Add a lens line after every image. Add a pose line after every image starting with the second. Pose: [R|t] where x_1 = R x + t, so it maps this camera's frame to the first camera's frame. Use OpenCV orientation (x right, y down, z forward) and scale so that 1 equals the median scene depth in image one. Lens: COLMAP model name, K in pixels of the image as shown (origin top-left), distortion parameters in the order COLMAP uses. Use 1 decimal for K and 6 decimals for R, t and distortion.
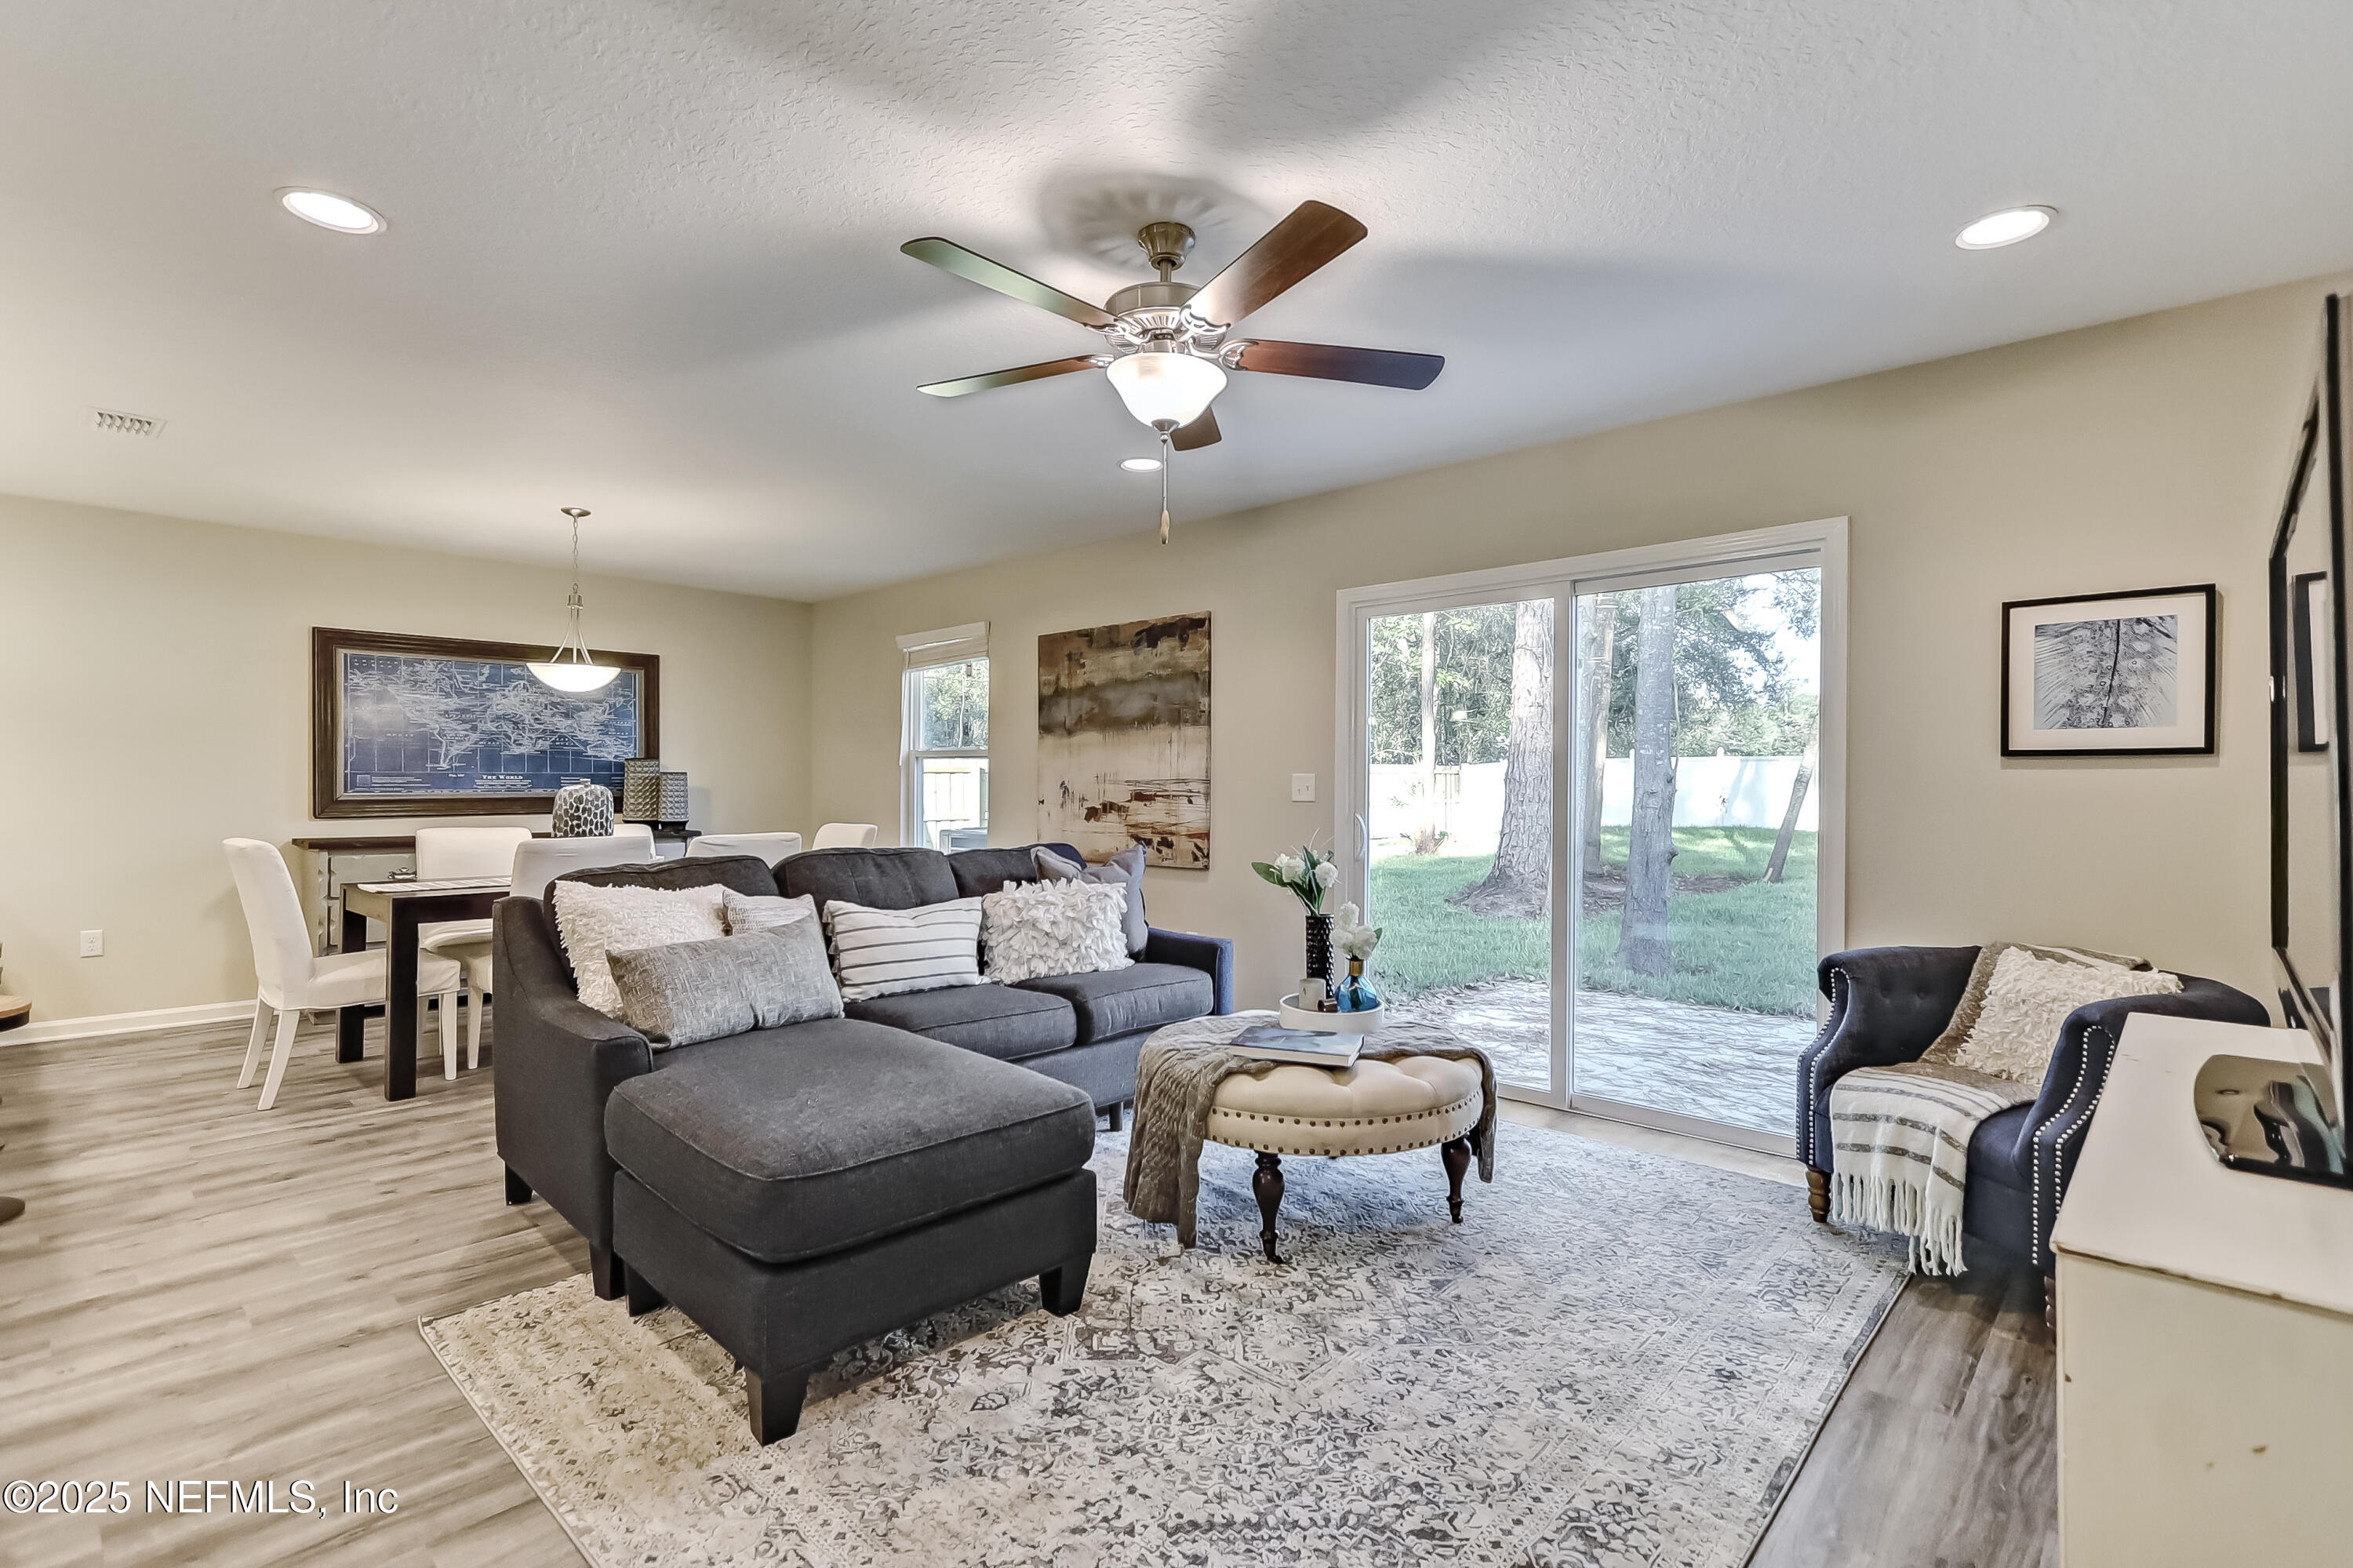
lens RADIAL K [[1094.5, 0, 1176.5], [0, 1094.5, 784.0], [0, 0, 1]] dist [-0.000053, -0.000167]
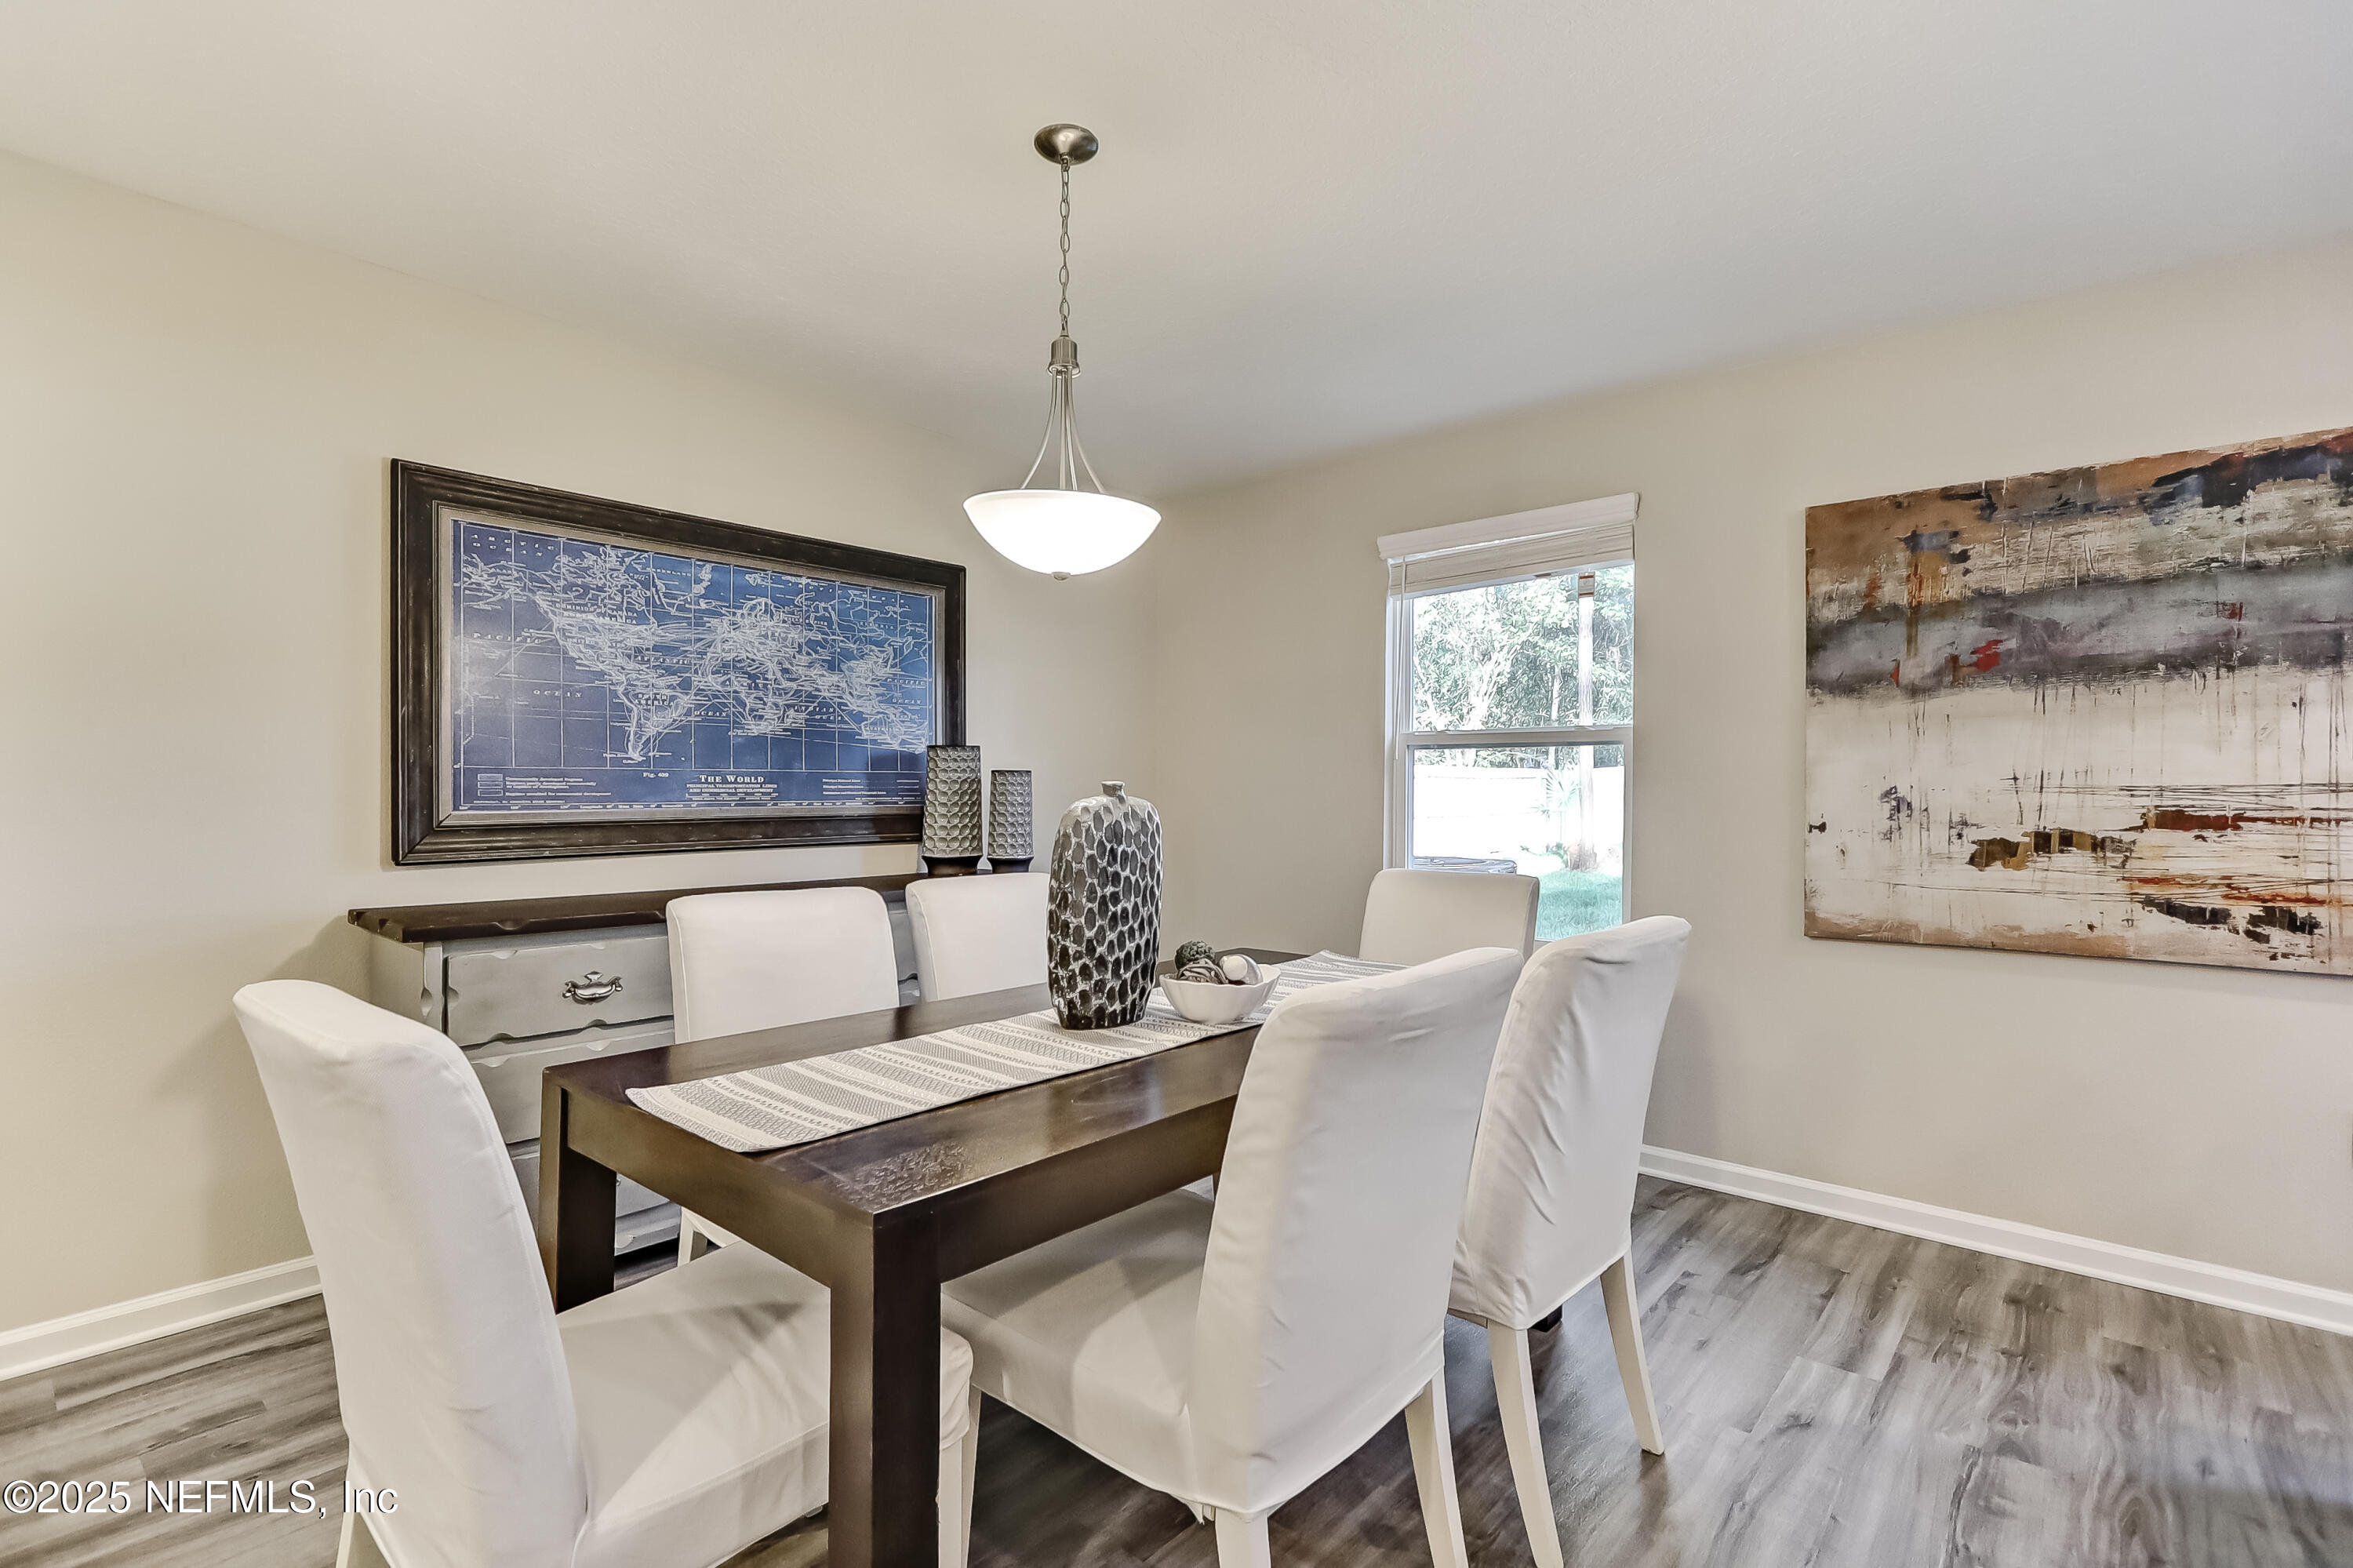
lens RADIAL K [[1089.4, 0, 1177.7], [0, 1089.4, 791.6], [0, 0, 1]] dist [-0.002125, -0.000733]
pose [[0.999388, 0.000772, 0.034980, -0.451971], [-0.000883, 0.999995, 0.003152, -0.001889], [-0.034978, -0.003181, 0.999383, 0.503156]]
